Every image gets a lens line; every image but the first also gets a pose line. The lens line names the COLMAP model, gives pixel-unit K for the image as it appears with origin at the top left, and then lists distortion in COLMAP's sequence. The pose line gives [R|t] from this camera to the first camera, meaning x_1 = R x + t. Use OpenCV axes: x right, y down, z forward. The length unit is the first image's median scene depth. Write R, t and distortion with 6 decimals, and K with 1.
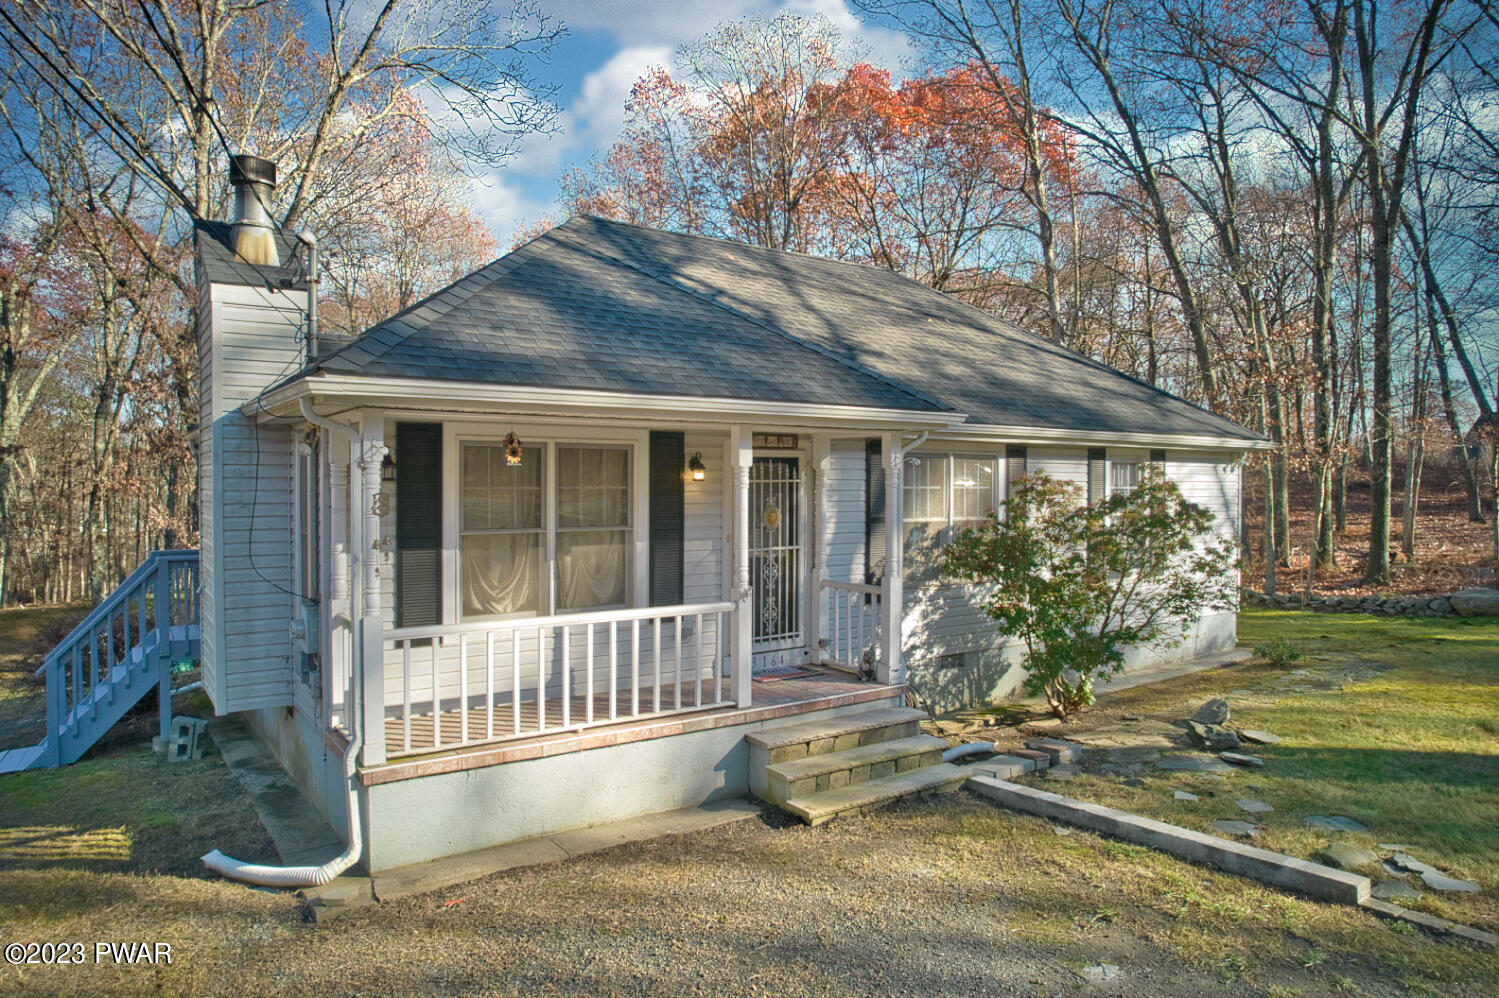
lens RADIAL K [[968.8, 0, 754.1], [0, 968.8, 503.1], [0, 0, 1]] dist [-0.039468, 0.032425]
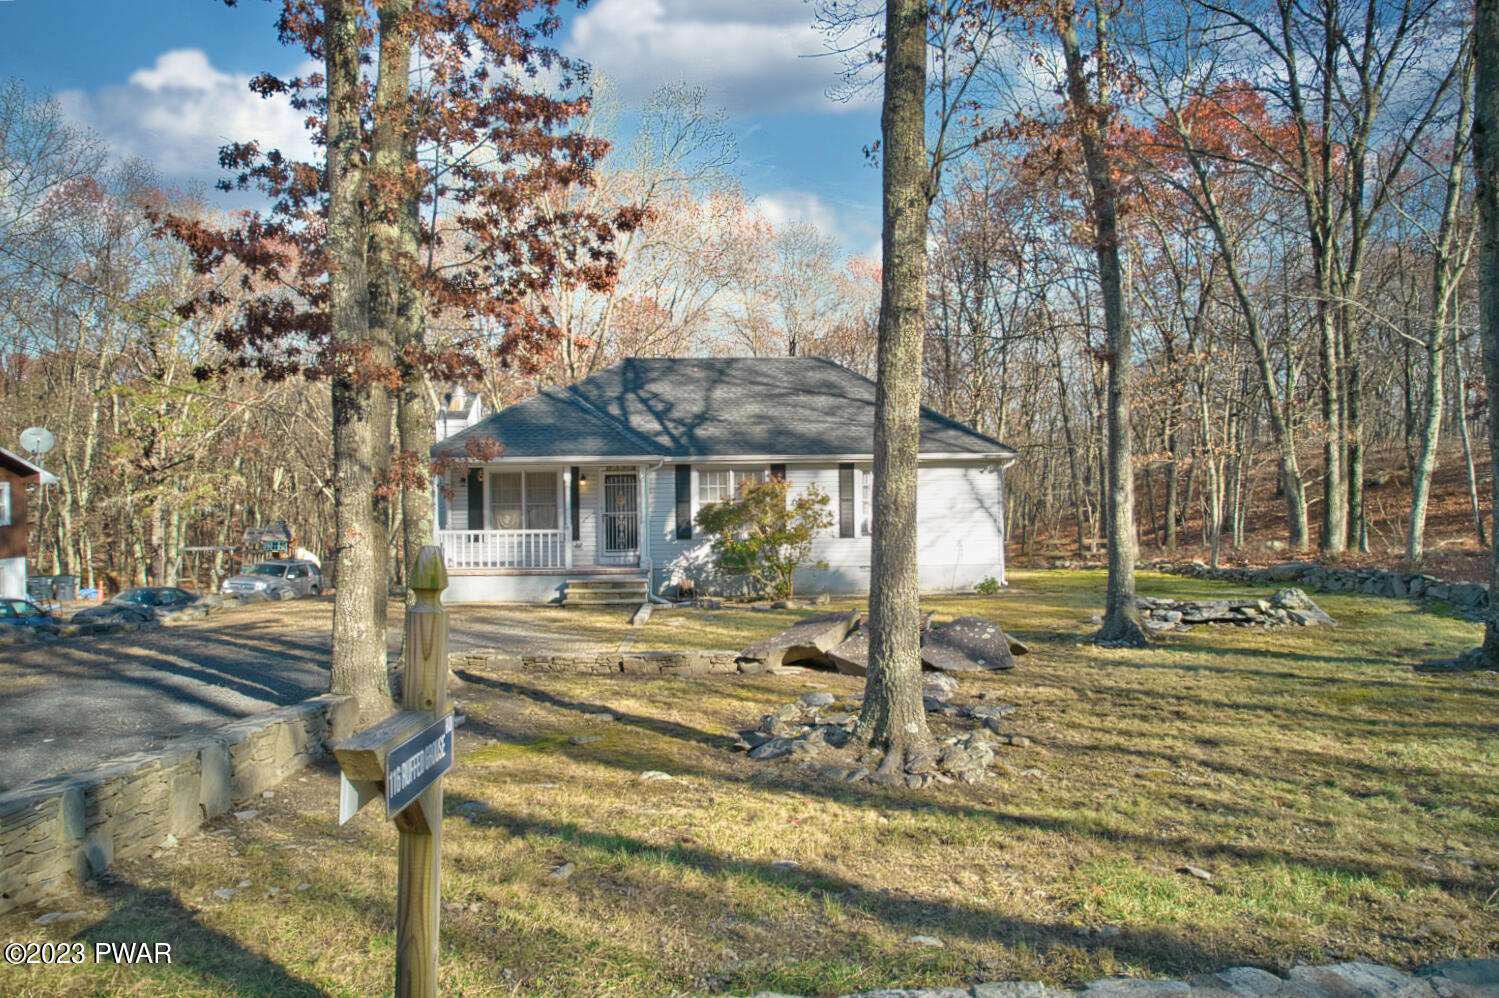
lens RADIAL K [[968.8, 0, 748.9], [0, 968.8, 495.2], [0, 0, 1]] dist [-0.039468, 0.032425]
pose [[0.849781, -0.005967, -0.527102, 1.380156], [-0.000572, 0.999925, -0.012241, 0.029262], [0.527136, 0.010704, 0.849714, -0.759919]]
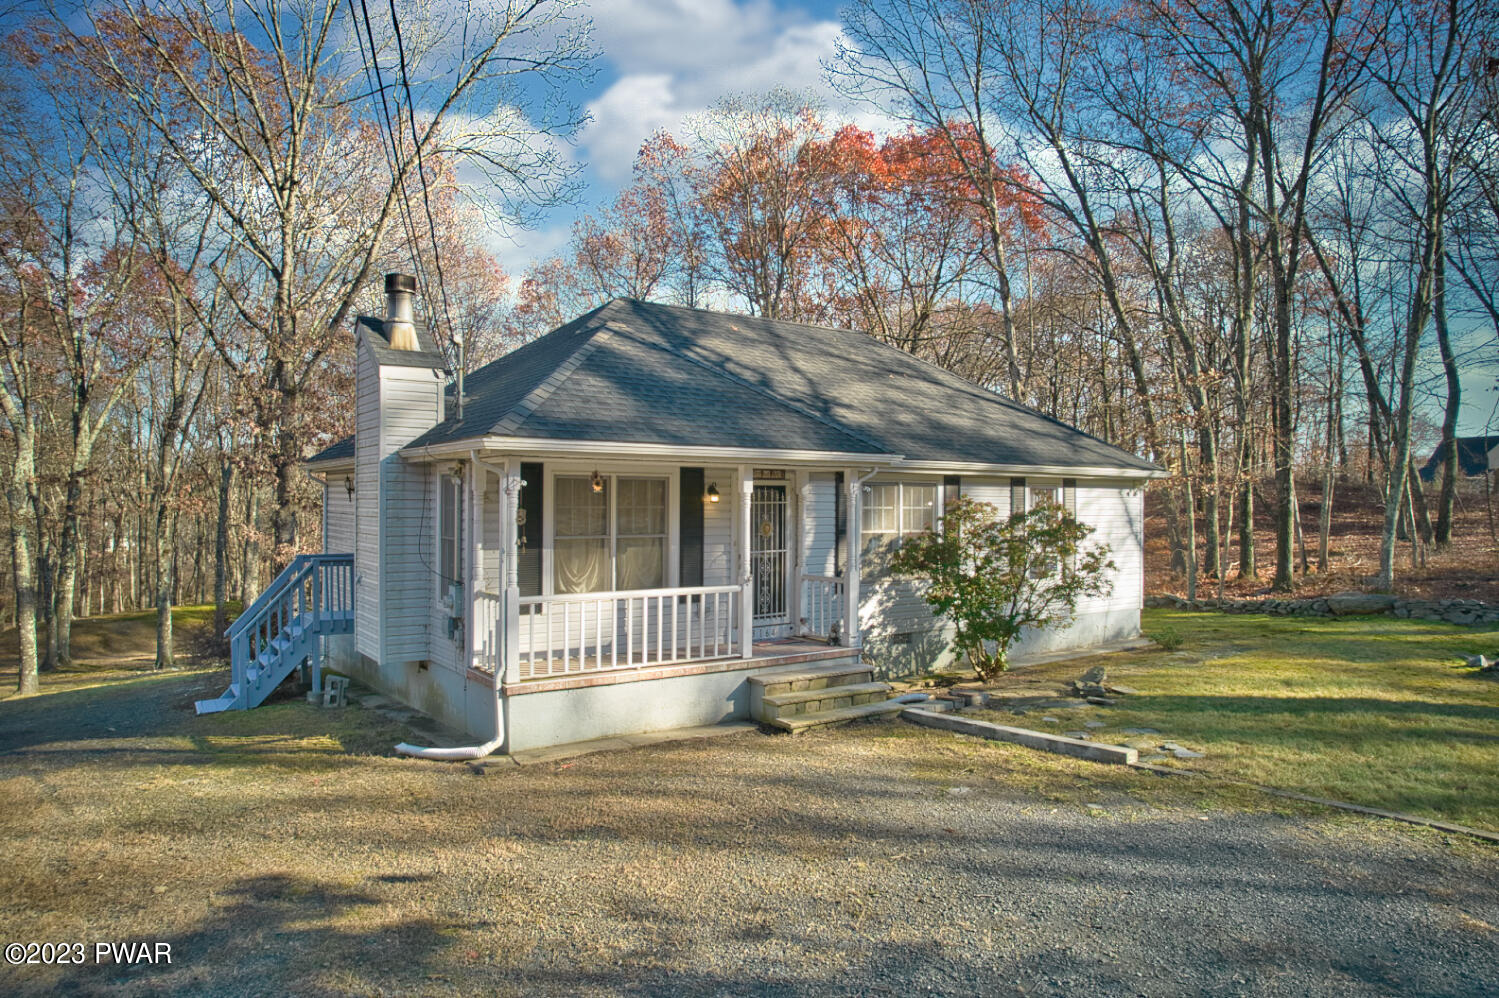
lens RADIAL K [[968.8, 0, 746.3], [0, 968.8, 501.9], [0, 0, 1]] dist [-0.039468, 0.032425]
pose [[0.999994, 0.001724, -0.003022, -0.005571], [-0.001794, 0.999726, -0.023330, 0.007781], [0.002981, 0.023336, 0.999723, -0.349829]]
